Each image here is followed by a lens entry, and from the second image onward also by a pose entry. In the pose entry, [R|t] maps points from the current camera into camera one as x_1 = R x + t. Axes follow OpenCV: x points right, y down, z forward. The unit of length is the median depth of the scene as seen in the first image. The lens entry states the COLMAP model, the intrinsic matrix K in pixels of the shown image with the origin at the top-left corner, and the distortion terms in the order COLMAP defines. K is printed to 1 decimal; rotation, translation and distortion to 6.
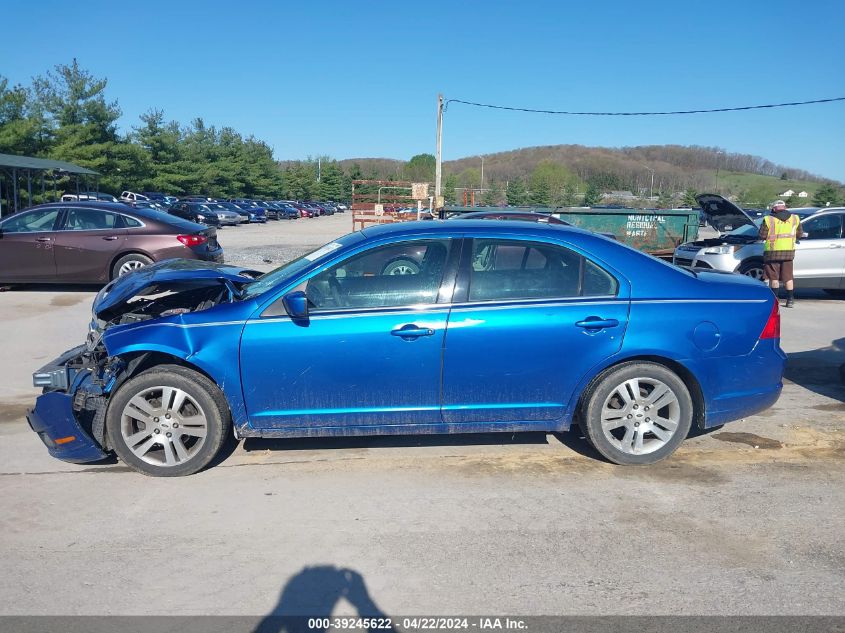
lens RADIAL K [[727.0, 0, 422.5], [0, 727.0, 316.5], [0, 0, 1]] dist [-0.021491, -0.002780]
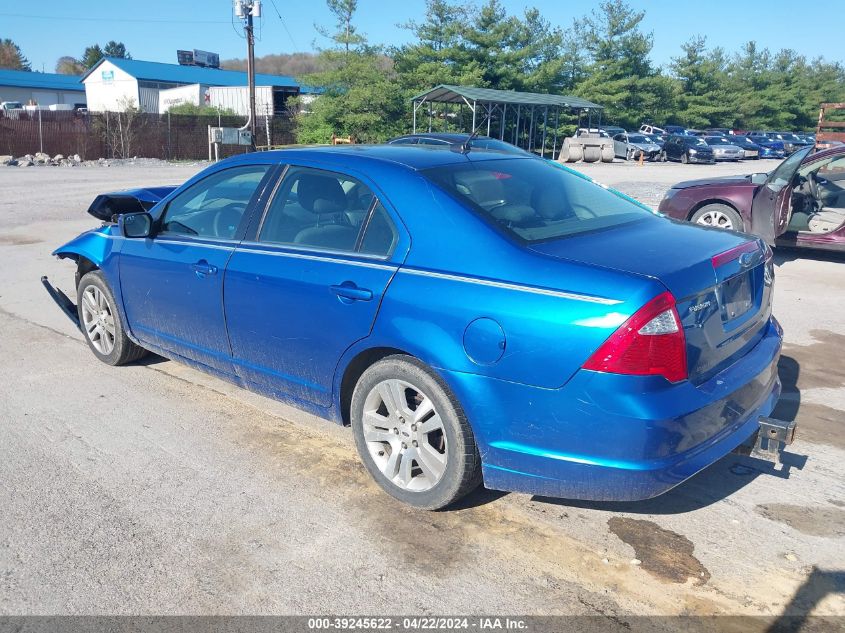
lens RADIAL K [[704.2, 0, 422.5], [0, 704.2, 316.5], [0, 0, 1]] dist [0.008785, 0.001868]
pose [[0.670472, 0.177421, -0.720409, 0.139241], [-0.112357, 0.984069, 0.137785, -0.011322], [0.733378, -0.011438, 0.679725, 0.104158]]
